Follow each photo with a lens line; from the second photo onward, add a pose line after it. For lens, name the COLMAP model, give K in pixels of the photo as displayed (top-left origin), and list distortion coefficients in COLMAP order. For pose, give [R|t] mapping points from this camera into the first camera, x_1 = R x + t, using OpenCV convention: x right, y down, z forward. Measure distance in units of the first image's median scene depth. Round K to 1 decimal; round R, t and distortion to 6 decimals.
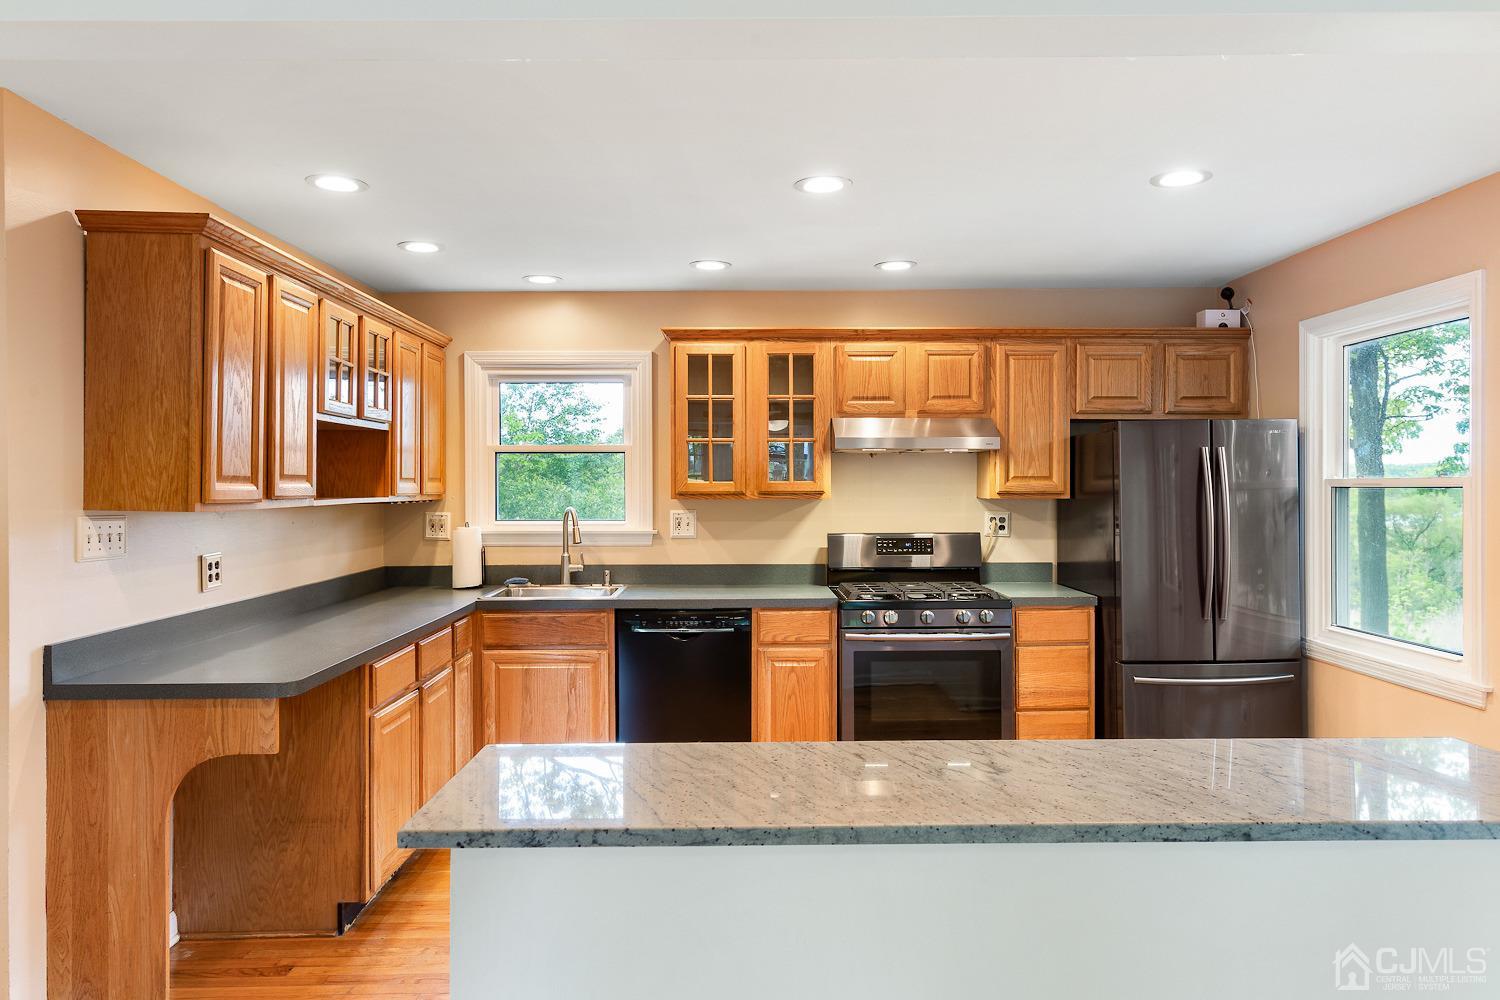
lens RADIAL K [[996.9, 0, 749.8], [0, 996.9, 490.1], [0, 0, 1]] dist [0.004131, 0.006302]
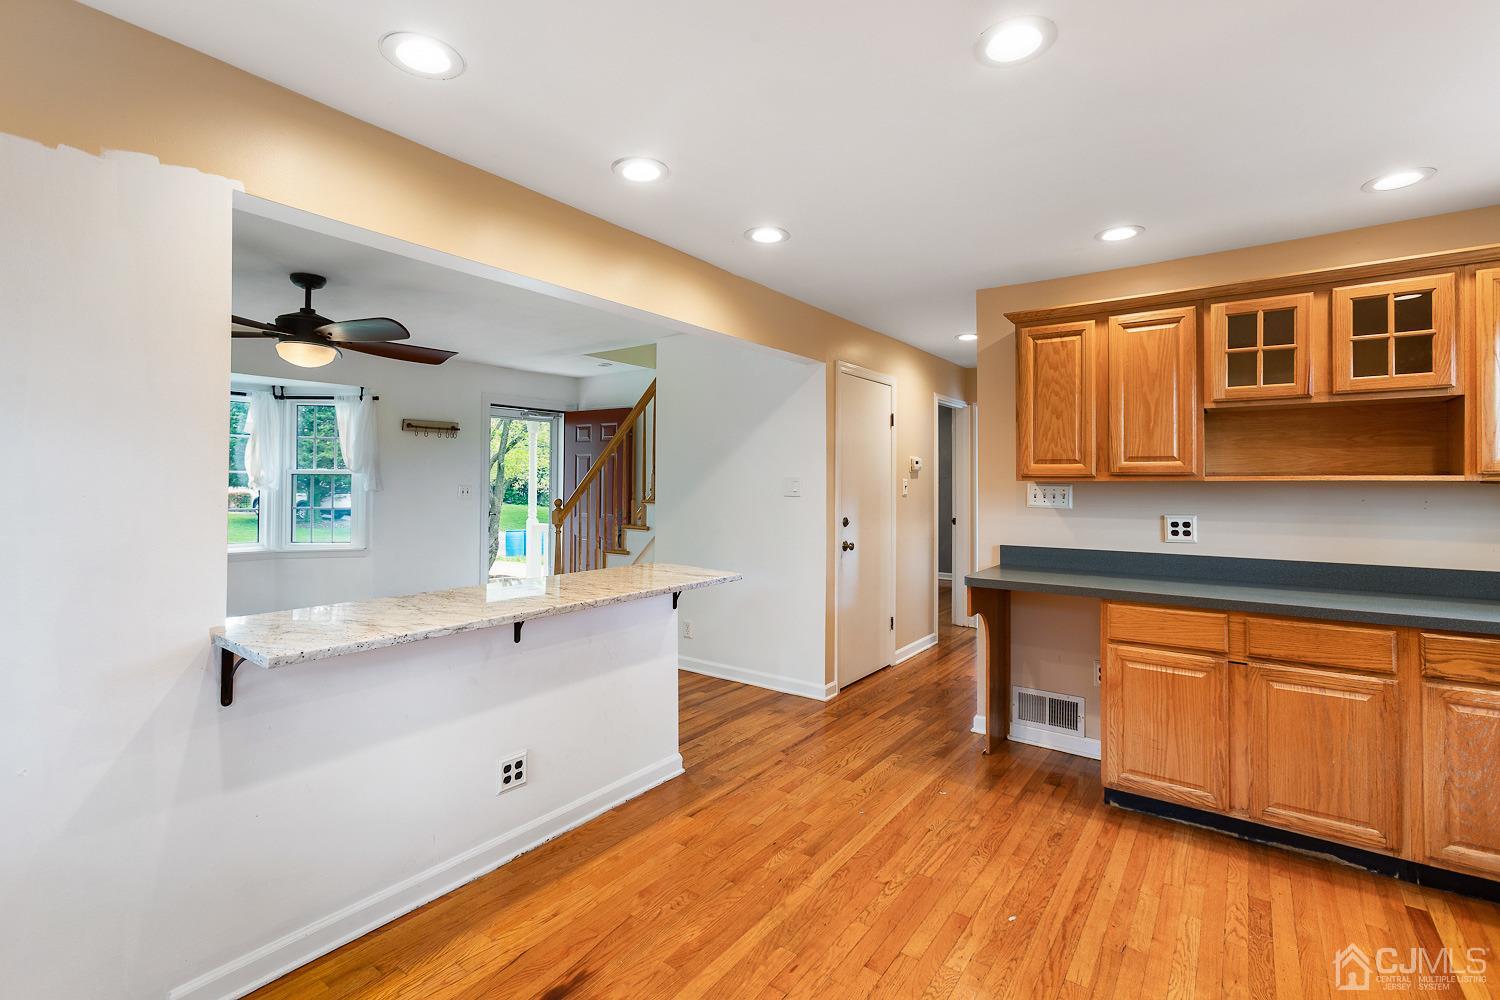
lens RADIAL K [[675.8, 0, 744.3], [0, 675.8, 475.5], [0, 0, 1]] dist [-0.012656, 0.009960]
pose [[-0.597965, -0.009494, -0.801466, 0.400967], [-0.006686, 0.999954, -0.006858, 0.013722], [0.801494, 0.001258, -0.598001, 0.773625]]
